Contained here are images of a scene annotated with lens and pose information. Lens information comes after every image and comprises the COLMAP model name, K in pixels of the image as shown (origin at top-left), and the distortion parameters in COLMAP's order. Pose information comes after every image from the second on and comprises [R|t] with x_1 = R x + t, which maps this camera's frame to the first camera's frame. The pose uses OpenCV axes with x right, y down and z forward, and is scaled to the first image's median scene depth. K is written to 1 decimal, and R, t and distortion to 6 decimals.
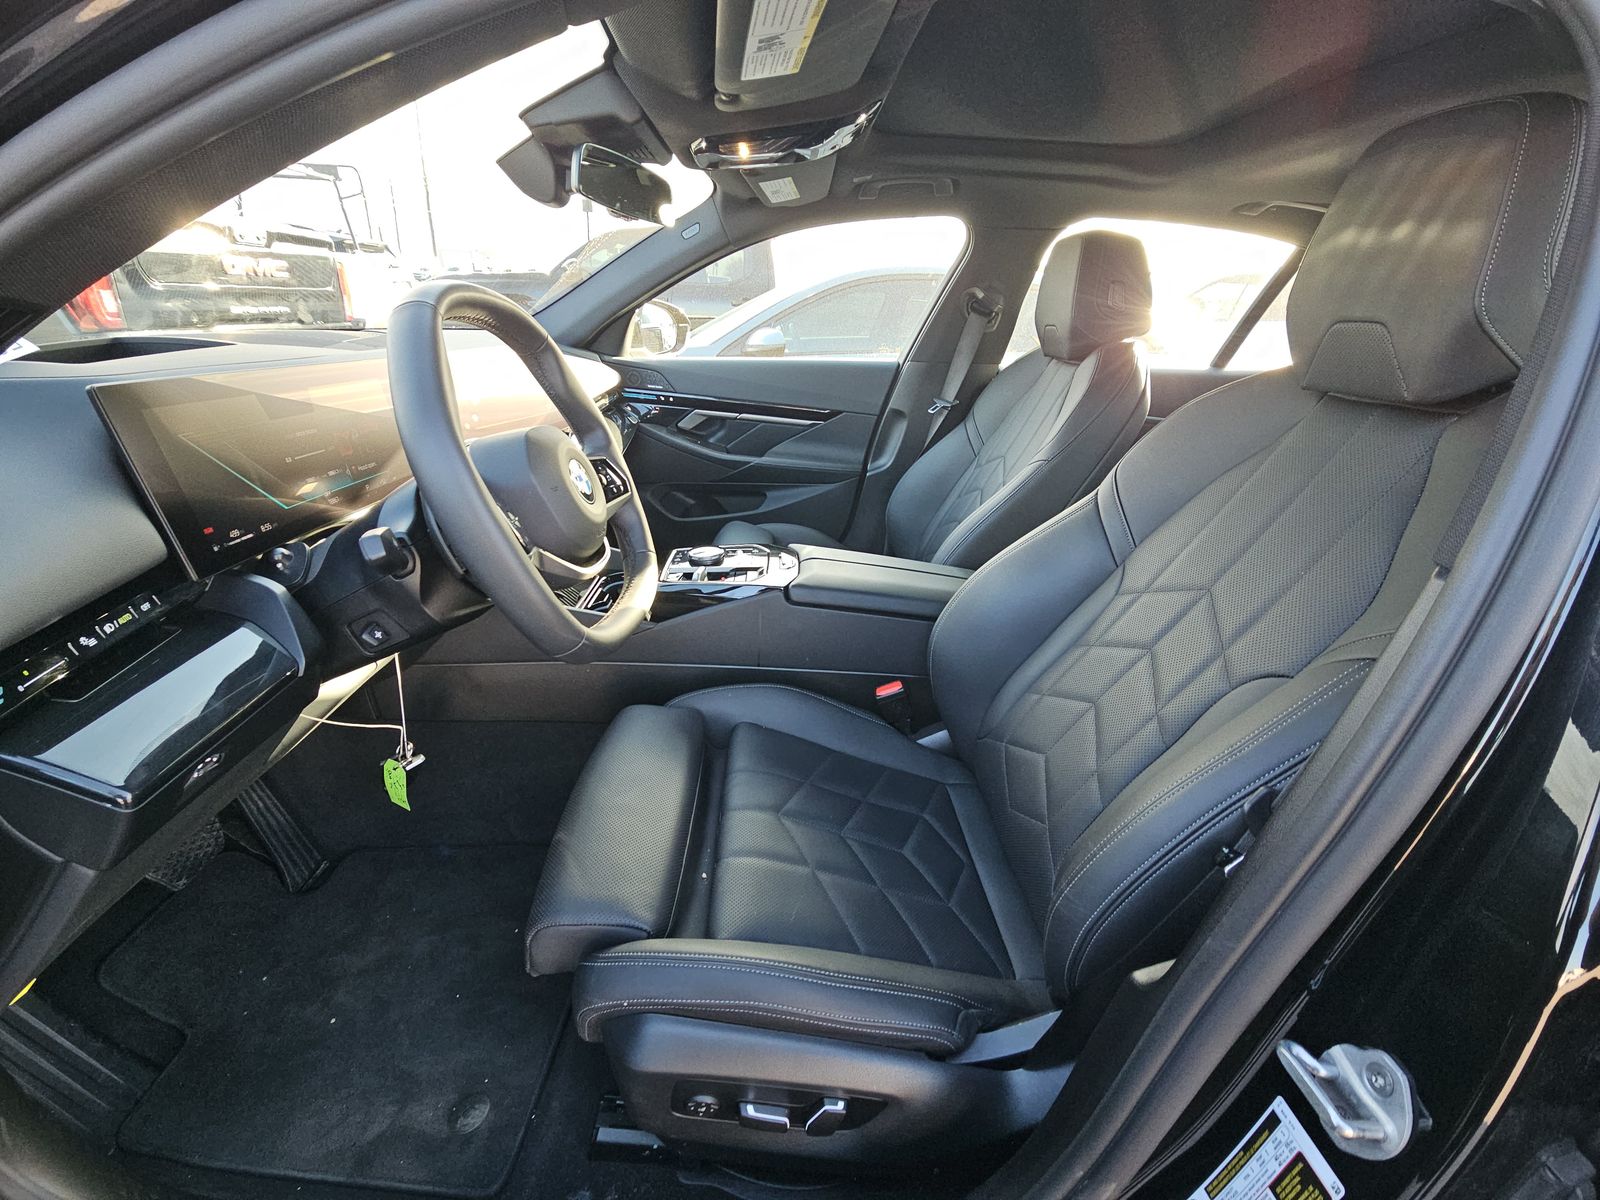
lens RADIAL K [[637.2, 0, 791.3], [0, 637.2, 596.3], [0, 0, 1]] dist [0.000730, -0.004084]
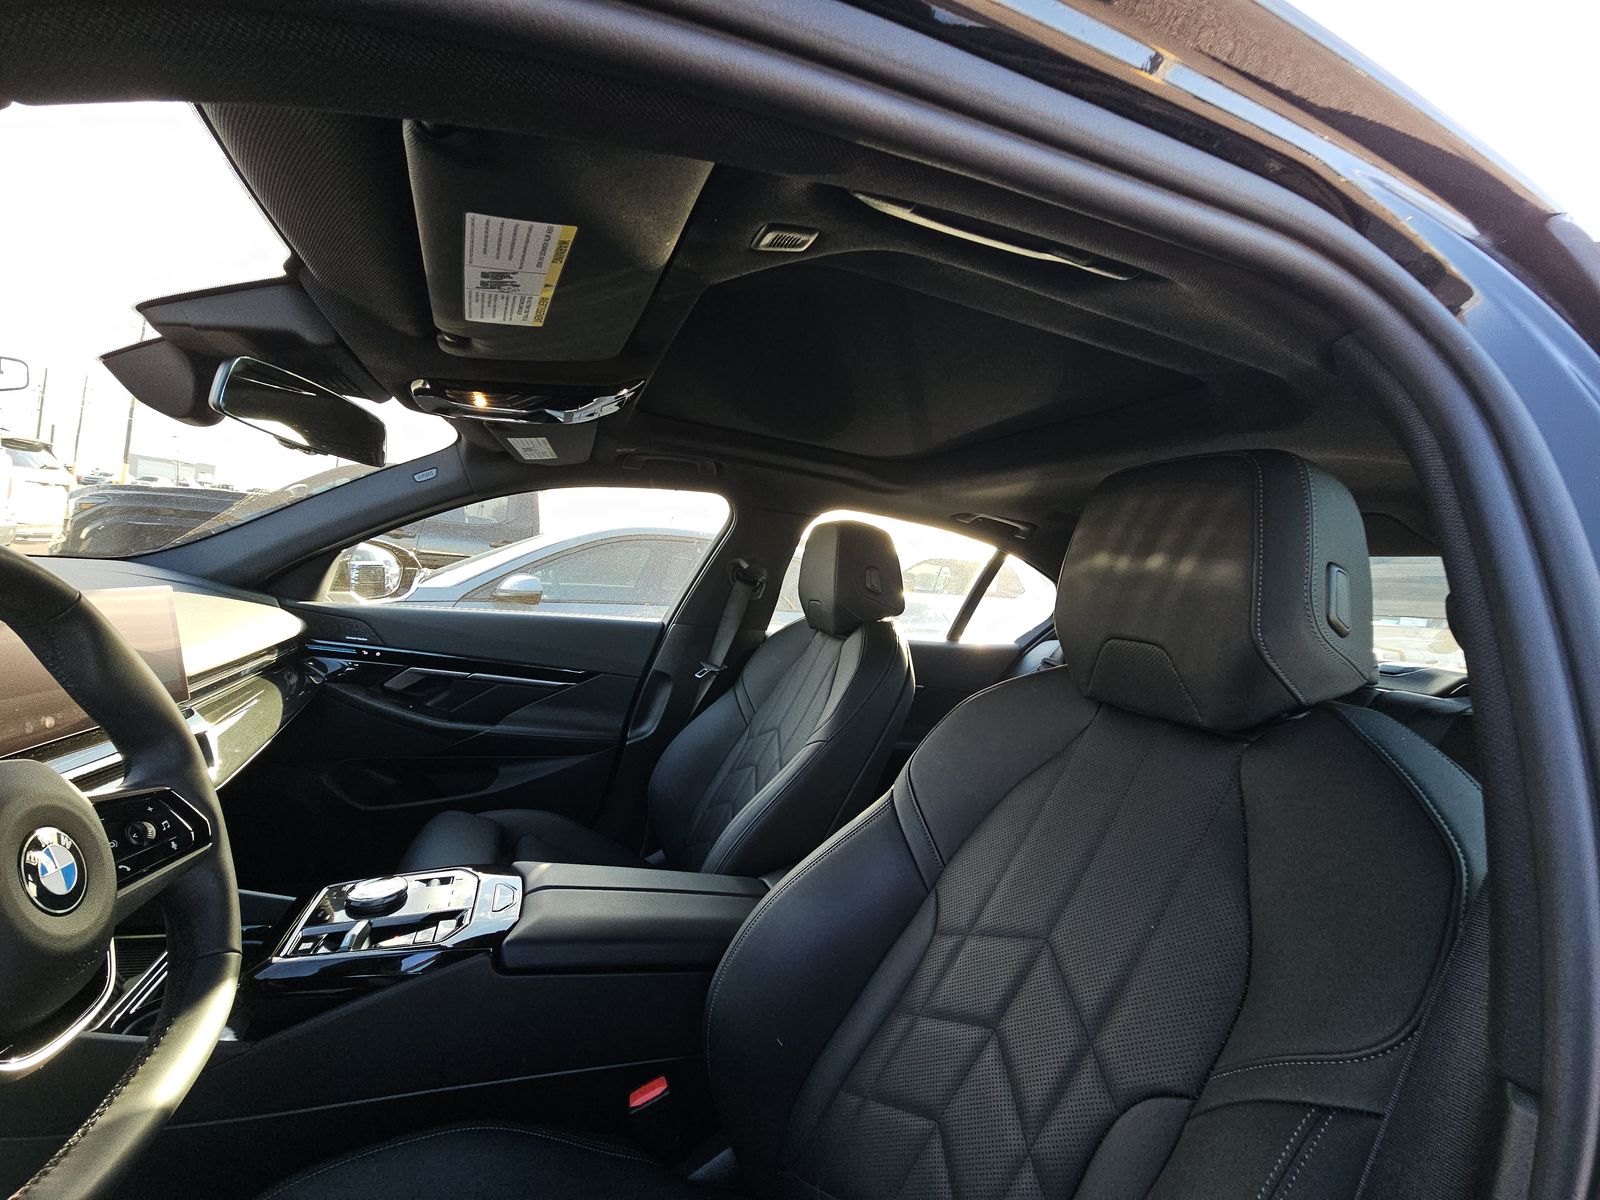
lens RADIAL K [[637.2, 0, 791.3], [0, 637.2, 596.3], [0, 0, 1]] dist [0.000730, -0.004084]
pose [[0.936295, 0.059445, 0.346148, 0.024597], [0.069302, 0.934924, -0.348014, -0.090960], [-0.344310, 0.349833, 0.871245, 0.143524]]
